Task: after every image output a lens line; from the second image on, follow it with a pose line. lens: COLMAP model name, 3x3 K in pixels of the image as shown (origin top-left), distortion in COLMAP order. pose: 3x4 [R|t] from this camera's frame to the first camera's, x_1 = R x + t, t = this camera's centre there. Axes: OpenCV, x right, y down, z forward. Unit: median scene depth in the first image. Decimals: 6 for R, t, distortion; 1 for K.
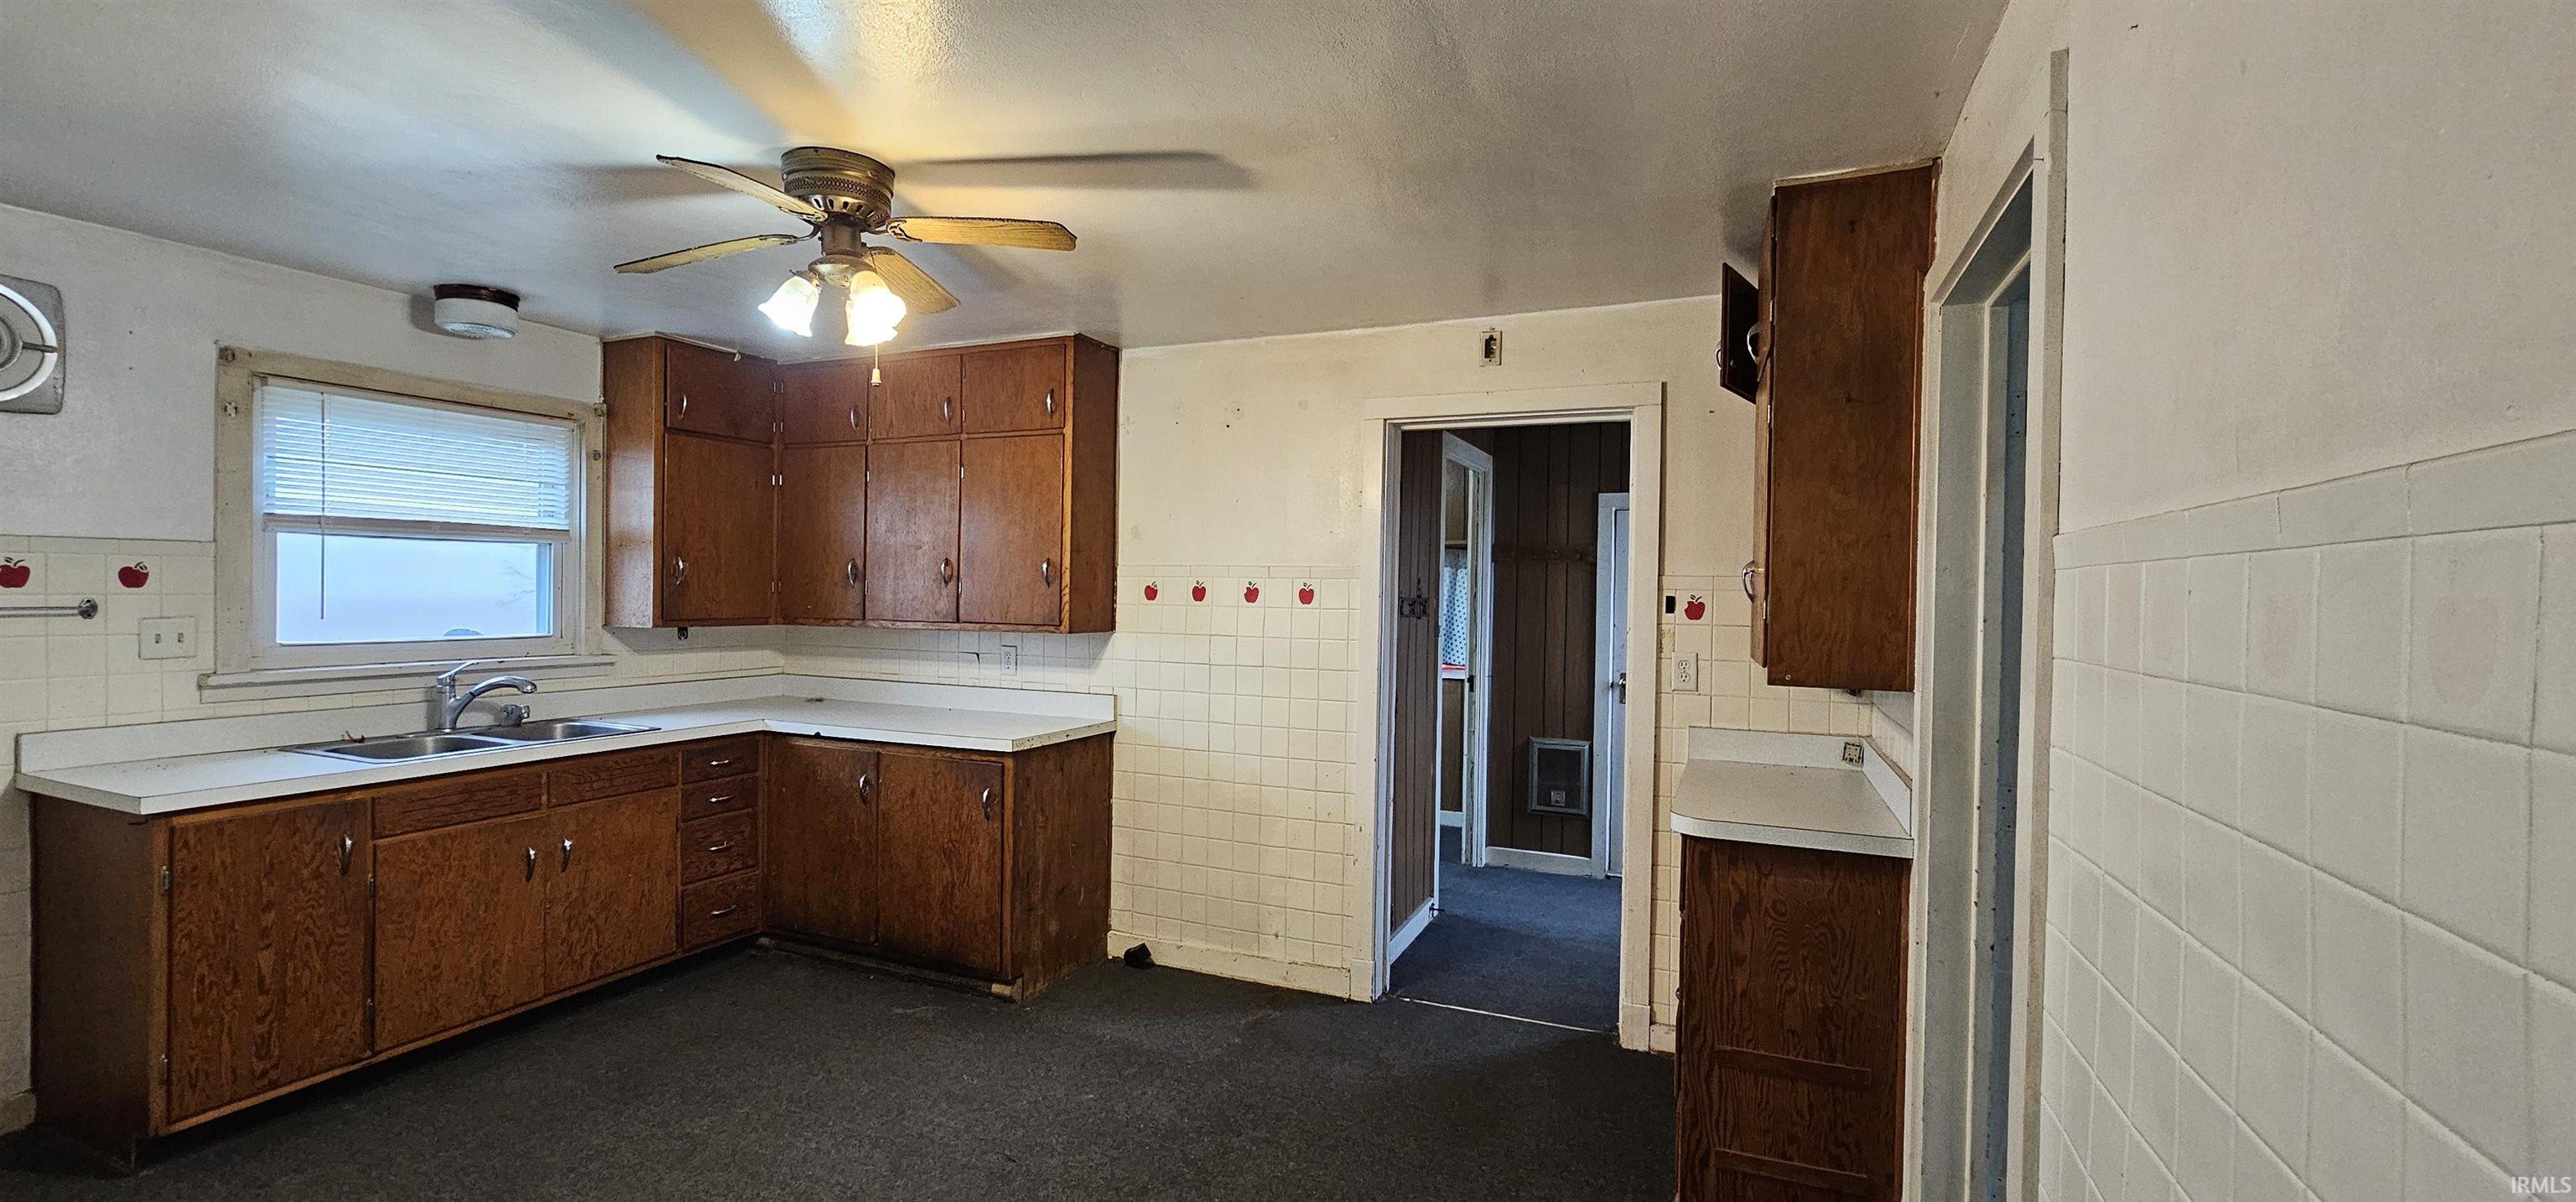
lens RADIAL K [[1042.0, 0, 1288.0], [0, 1042.0, 601.0], [0, 0, 1]] dist [-0.000734, -0.000474]
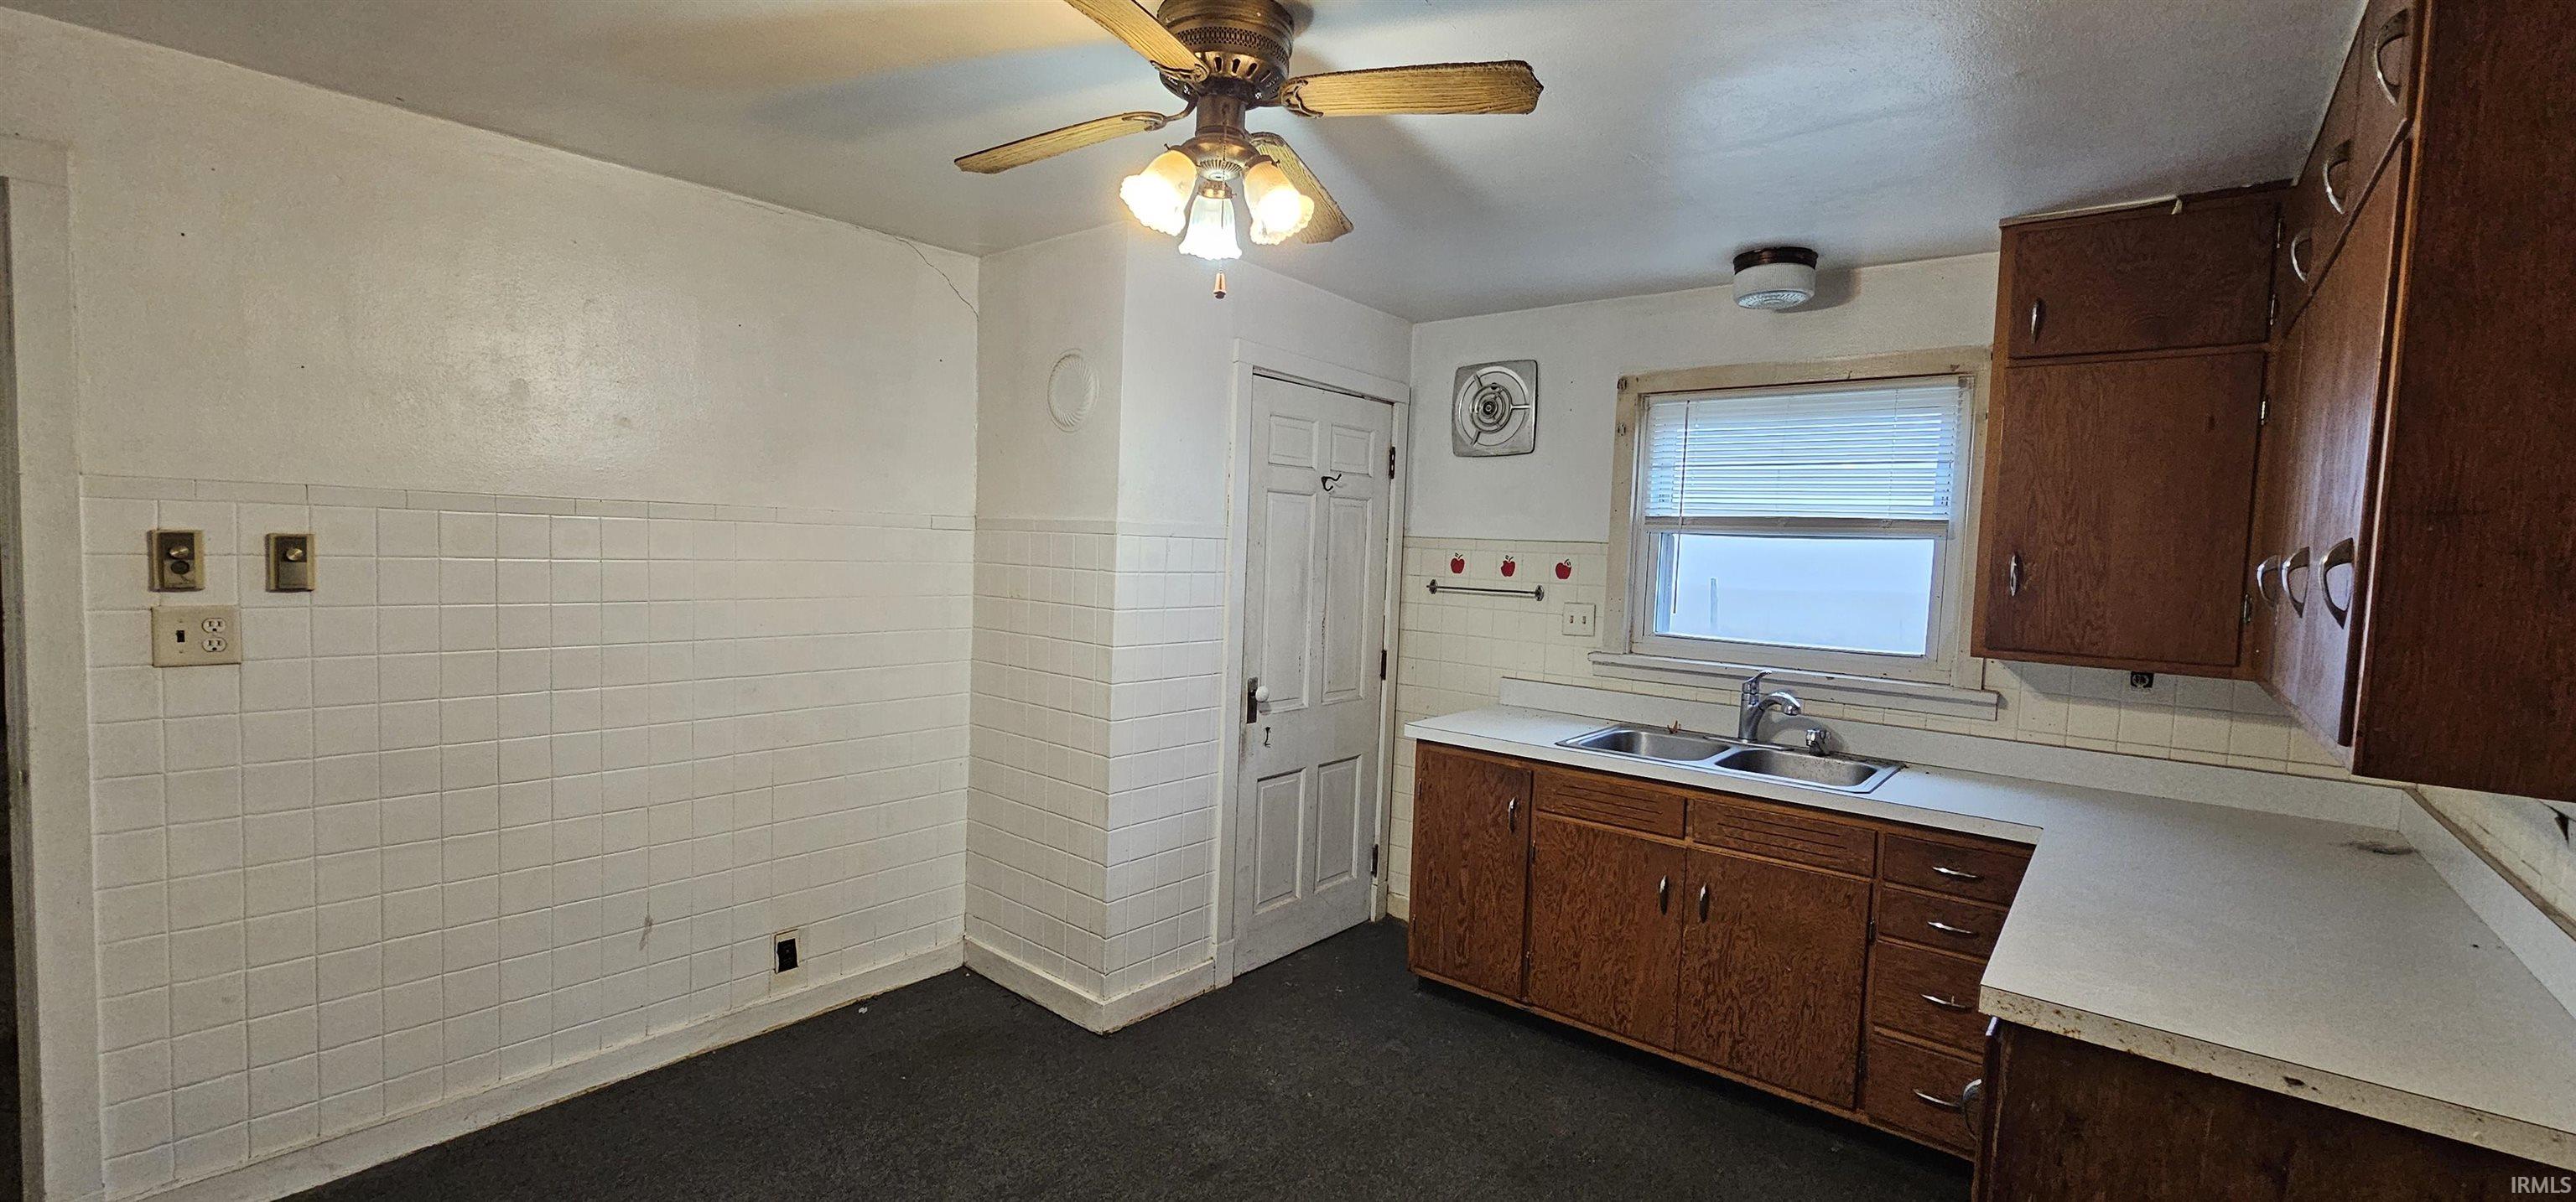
lens RADIAL K [[1042.0, 0, 1288.0], [0, 1042.0, 601.0], [0, 0, 1]] dist [-0.000734, -0.000474]
pose [[-0.266701, 0.027612, -0.963384, 0.216420], [-0.053798, 0.997605, 0.043486, -0.021092], [0.962277, 0.063426, -0.264576, 0.923773]]
